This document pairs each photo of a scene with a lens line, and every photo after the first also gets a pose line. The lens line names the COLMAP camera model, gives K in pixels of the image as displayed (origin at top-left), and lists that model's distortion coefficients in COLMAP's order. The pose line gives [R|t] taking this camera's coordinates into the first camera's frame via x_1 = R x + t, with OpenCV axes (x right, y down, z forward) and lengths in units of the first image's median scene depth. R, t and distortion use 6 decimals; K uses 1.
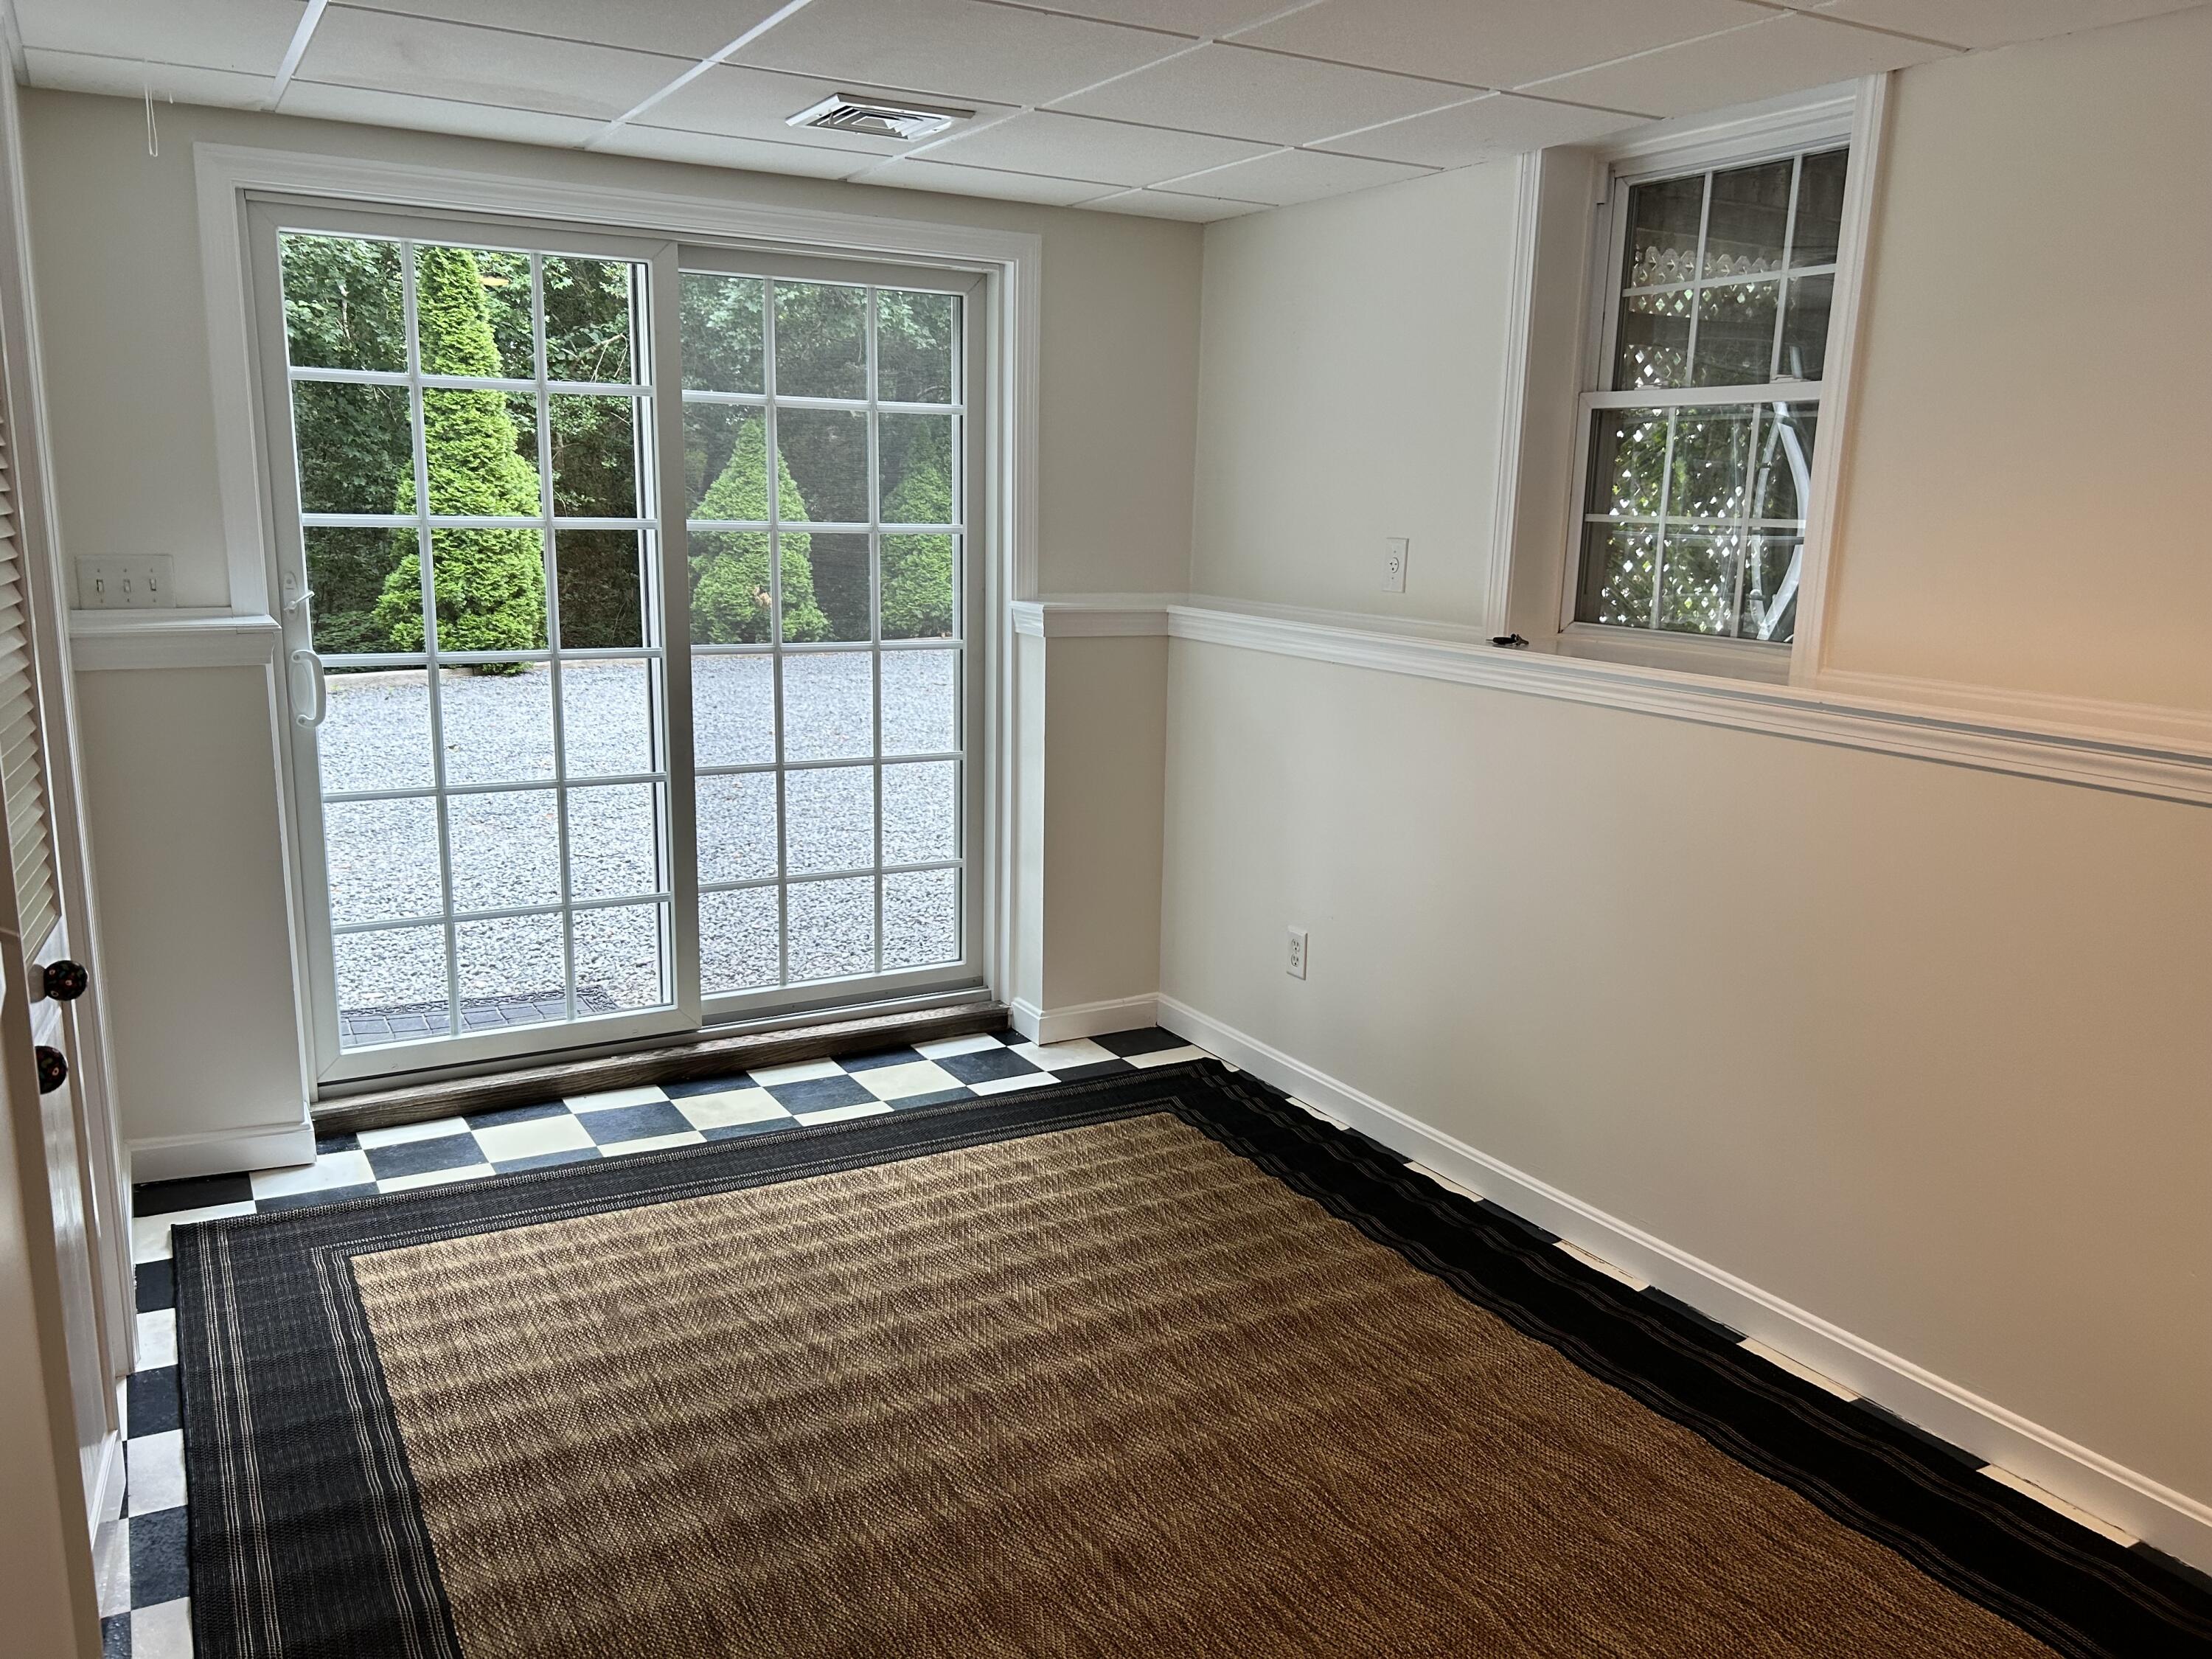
lens RADIAL K [[1696.2, 0, 1111.1], [0, 1696.2, 833.9], [0, 0, 1]] dist [0.080561, -0.101634]
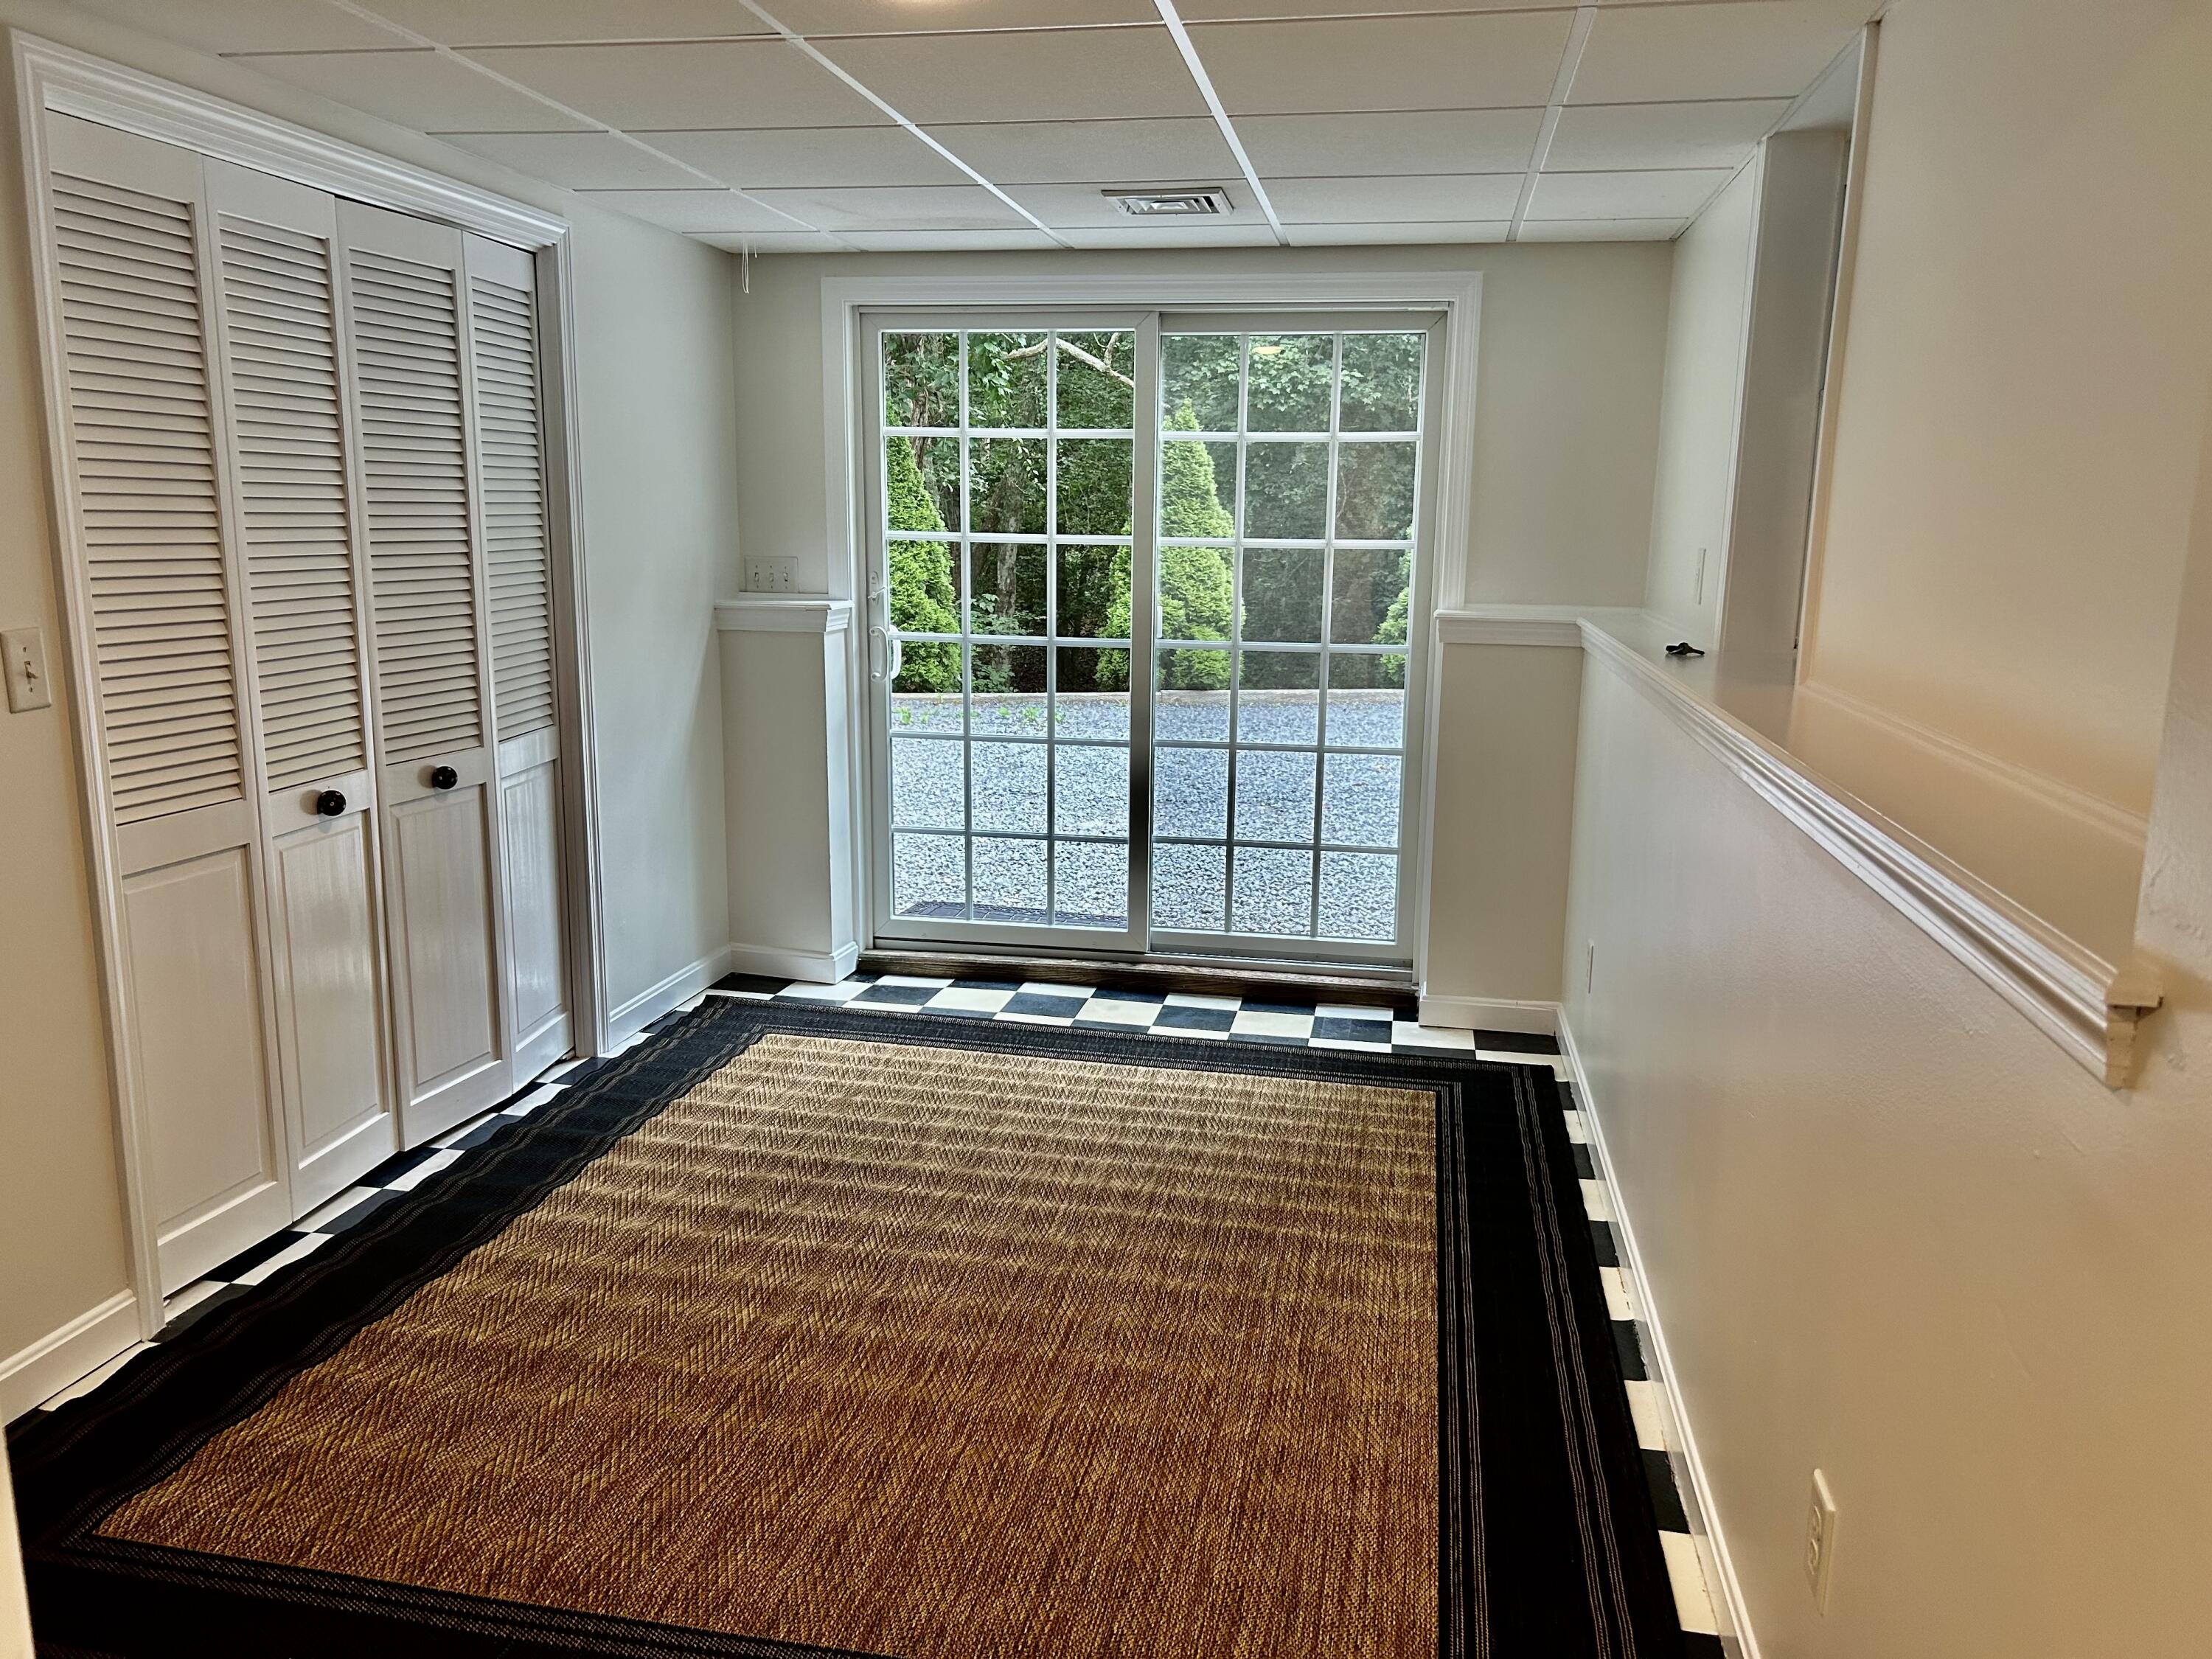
lens RADIAL K [[1703.5, 0, 1101.4], [0, 1703.5, 822.7], [0, 0, 1]] dist [0.185808, -0.201731]
pose [[0.758504, 0.105887, -0.643009, 0.570028], [-0.128702, 0.991617, 0.011474, 0.013329], [0.638833, 0.074053, 0.765773, 0.039286]]
